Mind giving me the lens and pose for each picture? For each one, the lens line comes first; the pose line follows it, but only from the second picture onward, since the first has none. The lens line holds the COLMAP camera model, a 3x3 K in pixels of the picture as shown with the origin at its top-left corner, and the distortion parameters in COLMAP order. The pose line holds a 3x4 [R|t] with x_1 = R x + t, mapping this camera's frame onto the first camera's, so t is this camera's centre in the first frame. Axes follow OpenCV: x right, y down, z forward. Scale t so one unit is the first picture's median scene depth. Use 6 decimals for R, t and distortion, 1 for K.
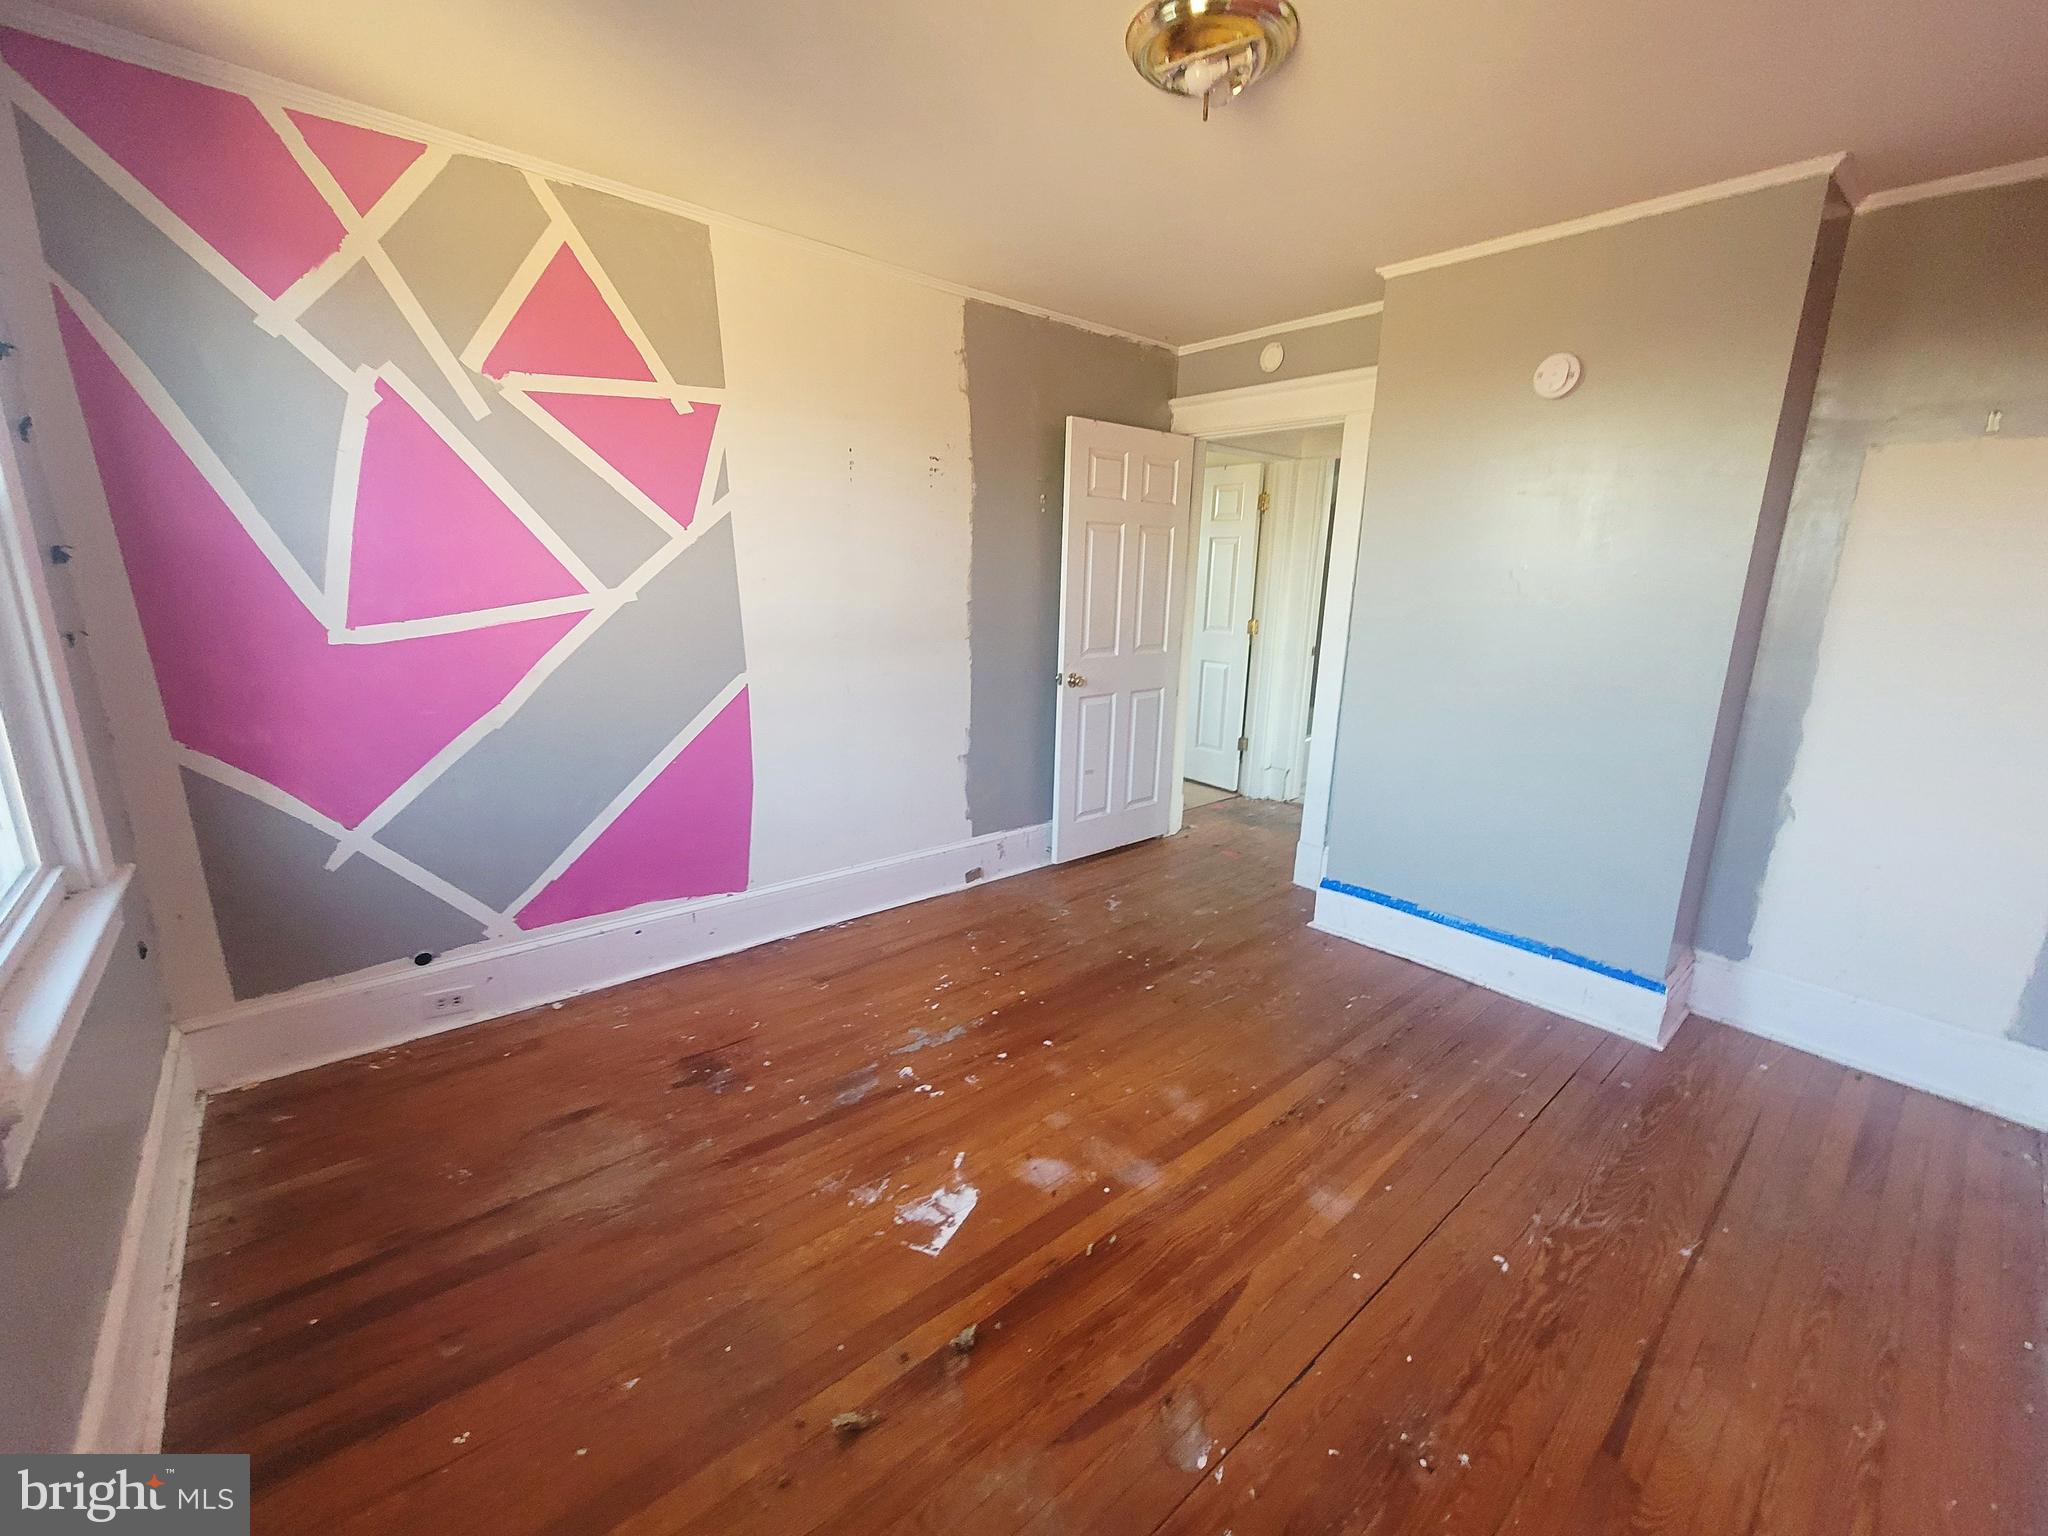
lens RADIAL K [[835.7, 0, 1017.4], [0, 835.7, 765.8], [0, 0, 1]] dist [-0.006594, 0.000974]
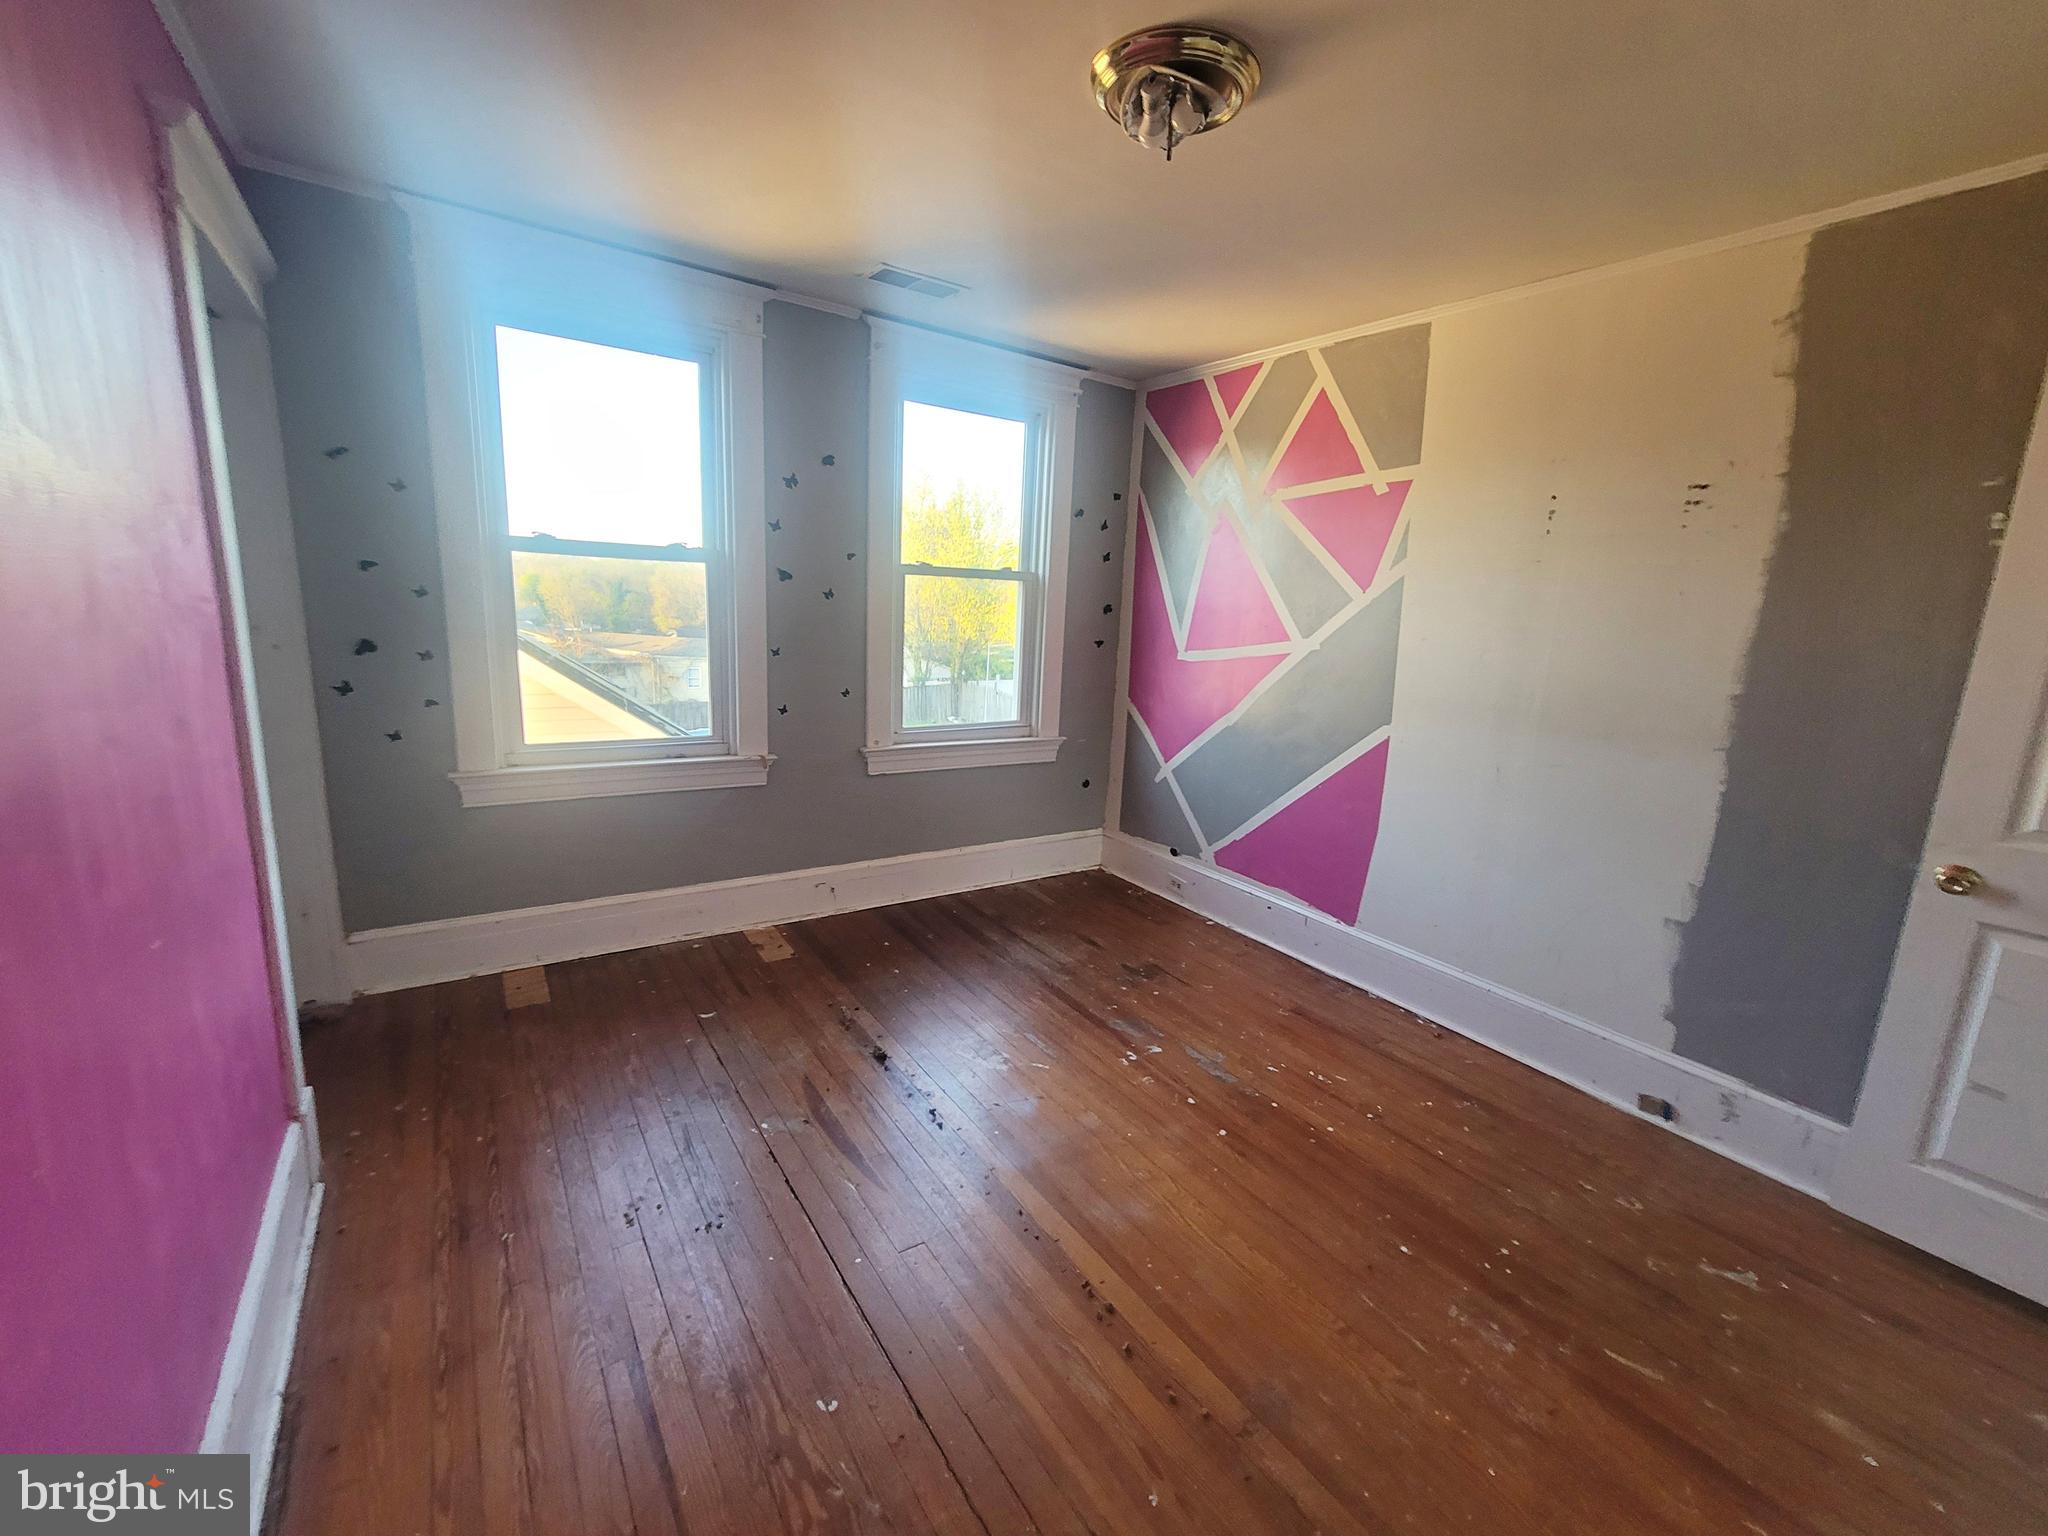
lens RADIAL K [[835.7, 0, 1017.7], [0, 835.7, 767.9], [0, 0, 1]] dist [-0.006594, 0.000974]
pose [[-0.108193, 0.170150, -0.979461, 0.913693], [-0.282441, 0.939383, 0.194387, -0.158952], [0.953164, 0.297671, -0.053578, 0.744571]]
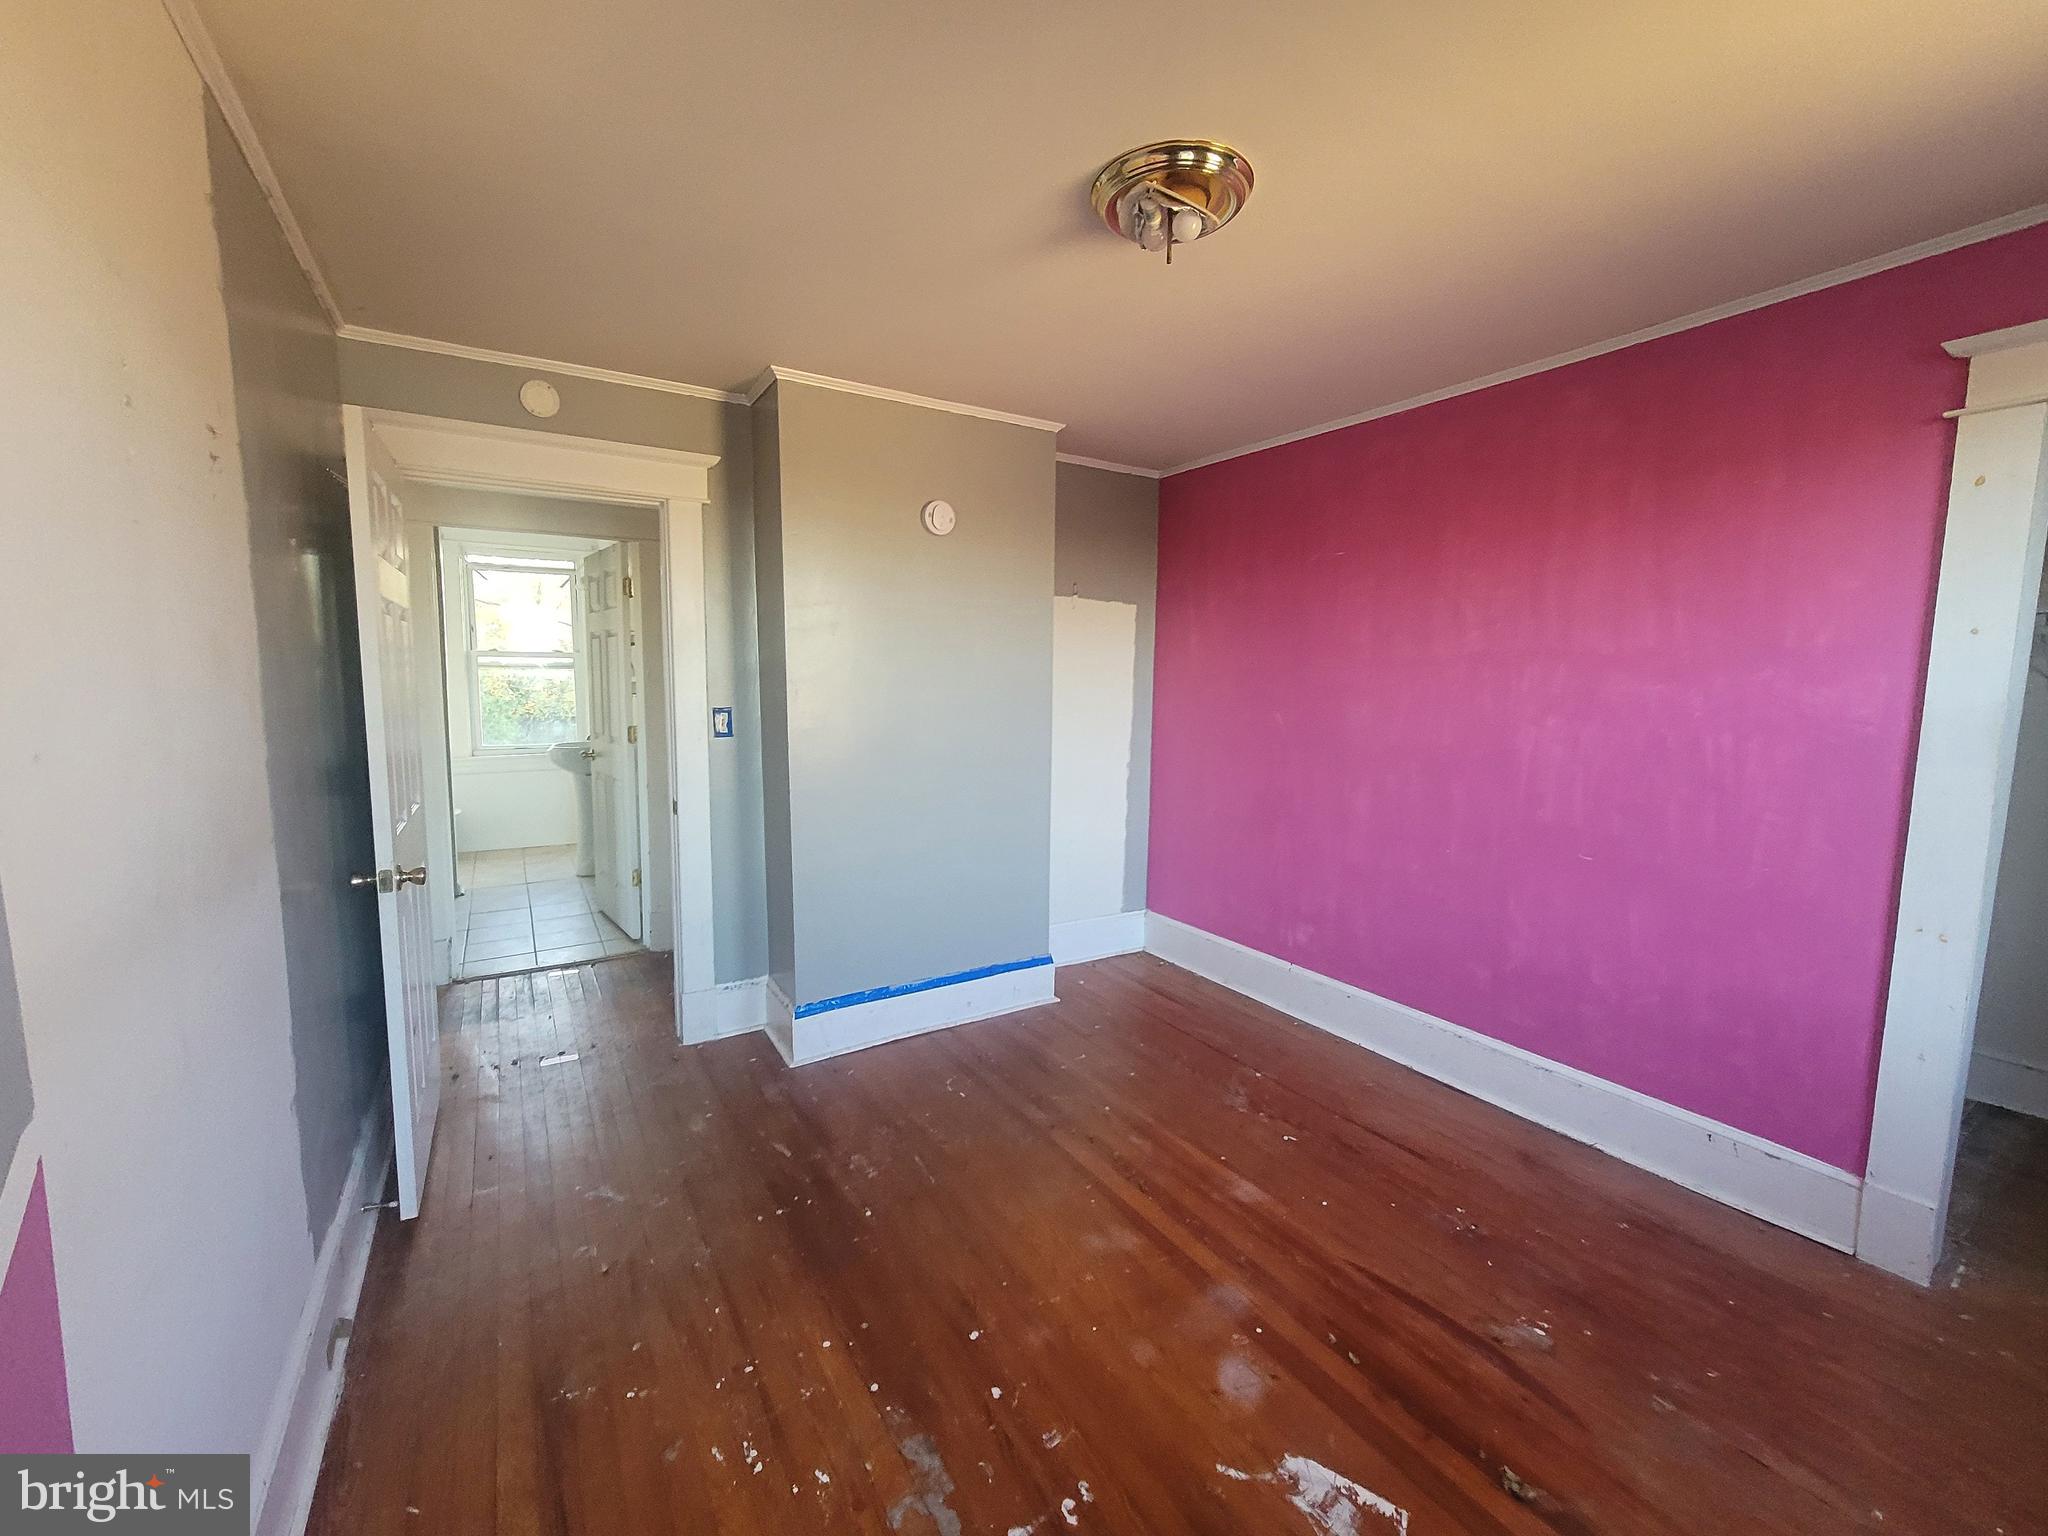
lens RADIAL K [[835.7, 0, 1018.7], [0, 835.7, 767.6], [0, 0, 1]] dist [-0.006594, 0.000974]
pose [[0.154774, -0.129990, 0.979361, -0.615146], [0.221883, 0.970556, 0.093756, -0.205886], [-0.962711, 0.202792, 0.179059, 0.763664]]
